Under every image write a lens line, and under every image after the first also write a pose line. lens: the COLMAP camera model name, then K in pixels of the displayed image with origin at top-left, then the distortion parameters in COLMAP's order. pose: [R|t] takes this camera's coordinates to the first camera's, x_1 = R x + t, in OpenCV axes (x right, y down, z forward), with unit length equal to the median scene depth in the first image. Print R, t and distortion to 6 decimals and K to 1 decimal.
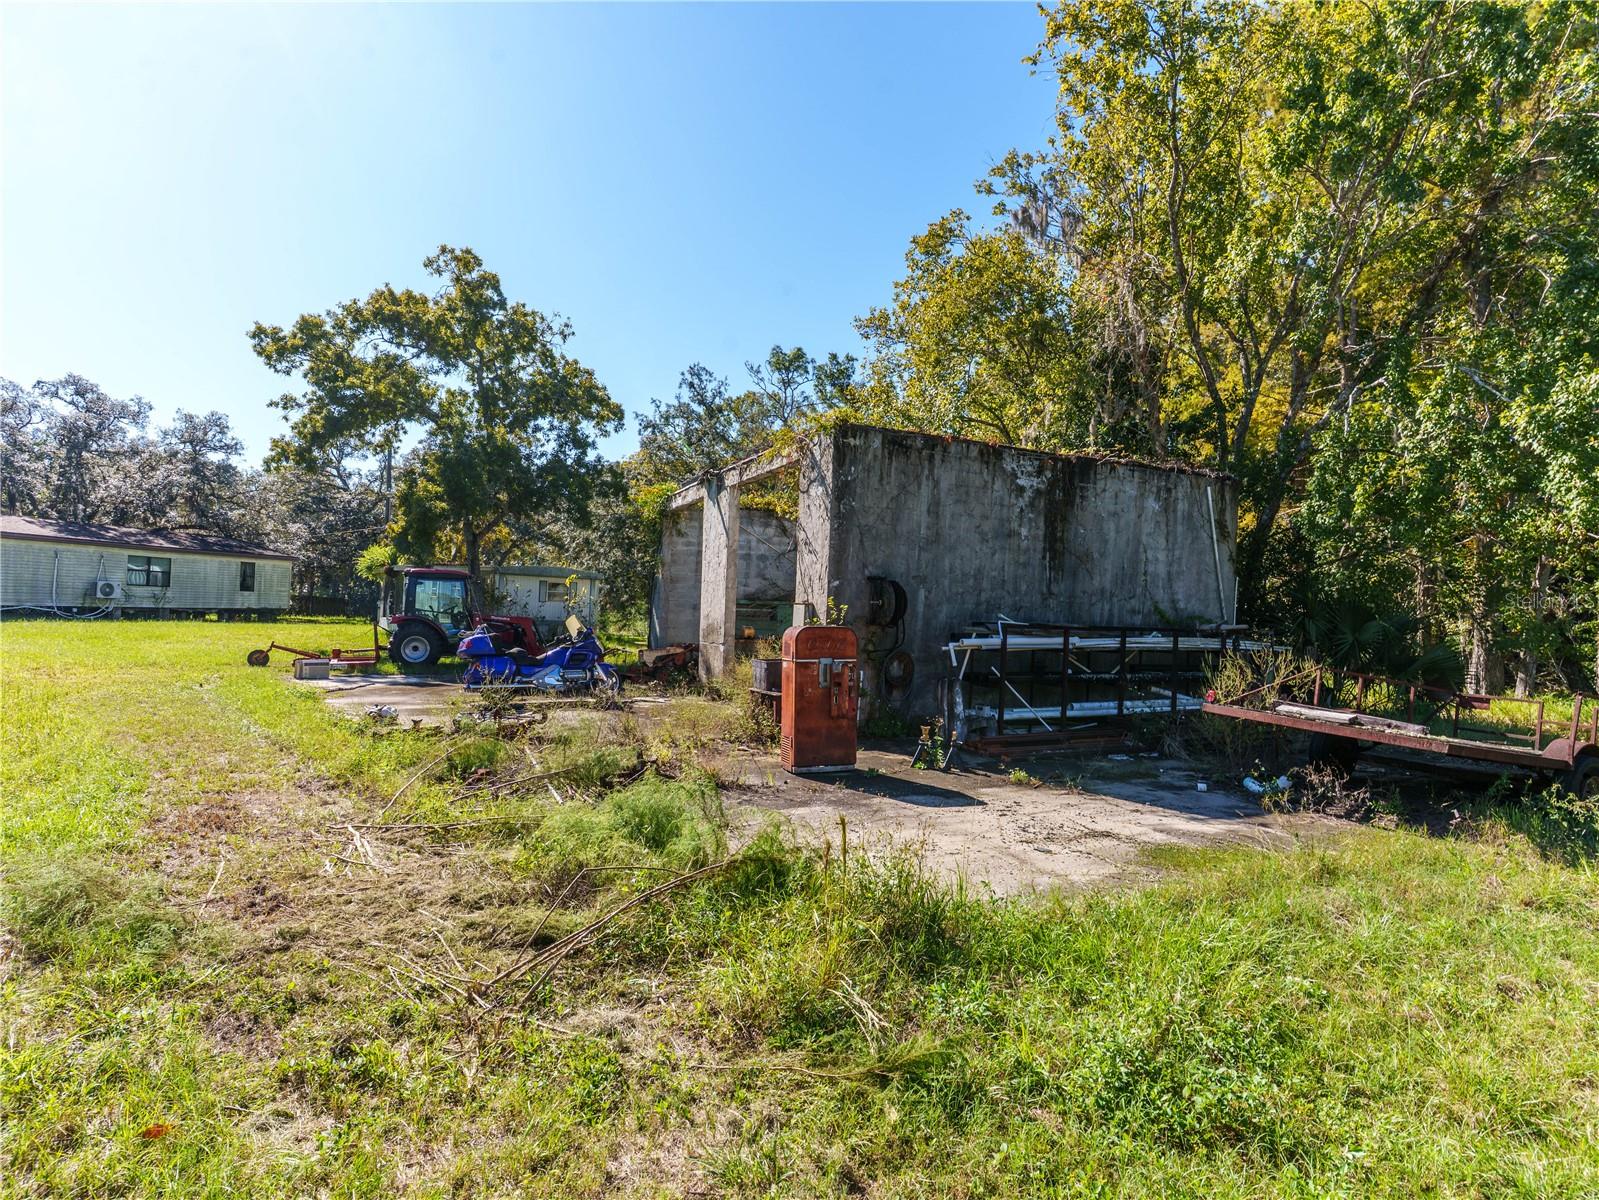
lens RADIAL K [[859.4, 0, 795.7], [0, 859.4, 599.2], [0, 0, 1]] dist [0.010029, 0.000118]
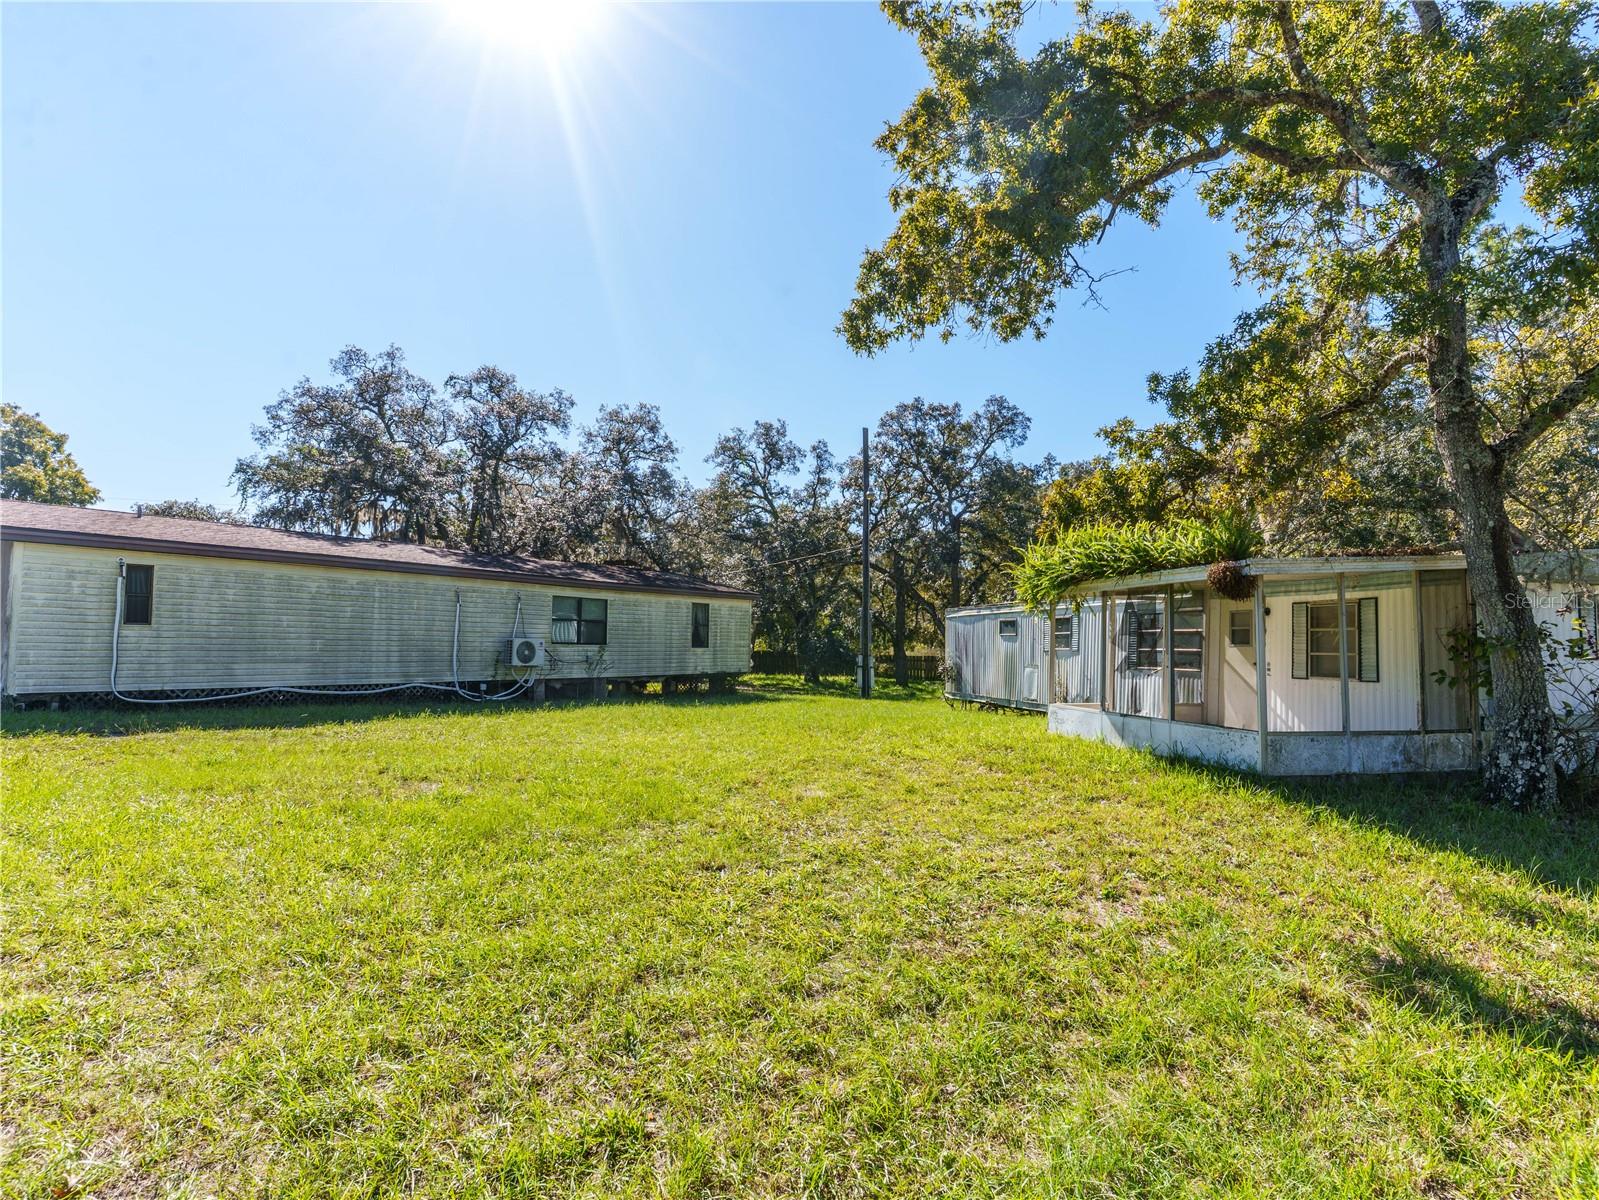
lens RADIAL K [[859.4, 0, 800.0], [0, 859.4, 601.9], [0, 0, 1]] dist [0.010029, 0.000118]
pose [[0.932685, -0.044505, -0.357936, -0.336395], [0.027909, 0.998288, -0.051401, -0.008312], [0.359611, 0.037952, 0.932330, 0.425803]]
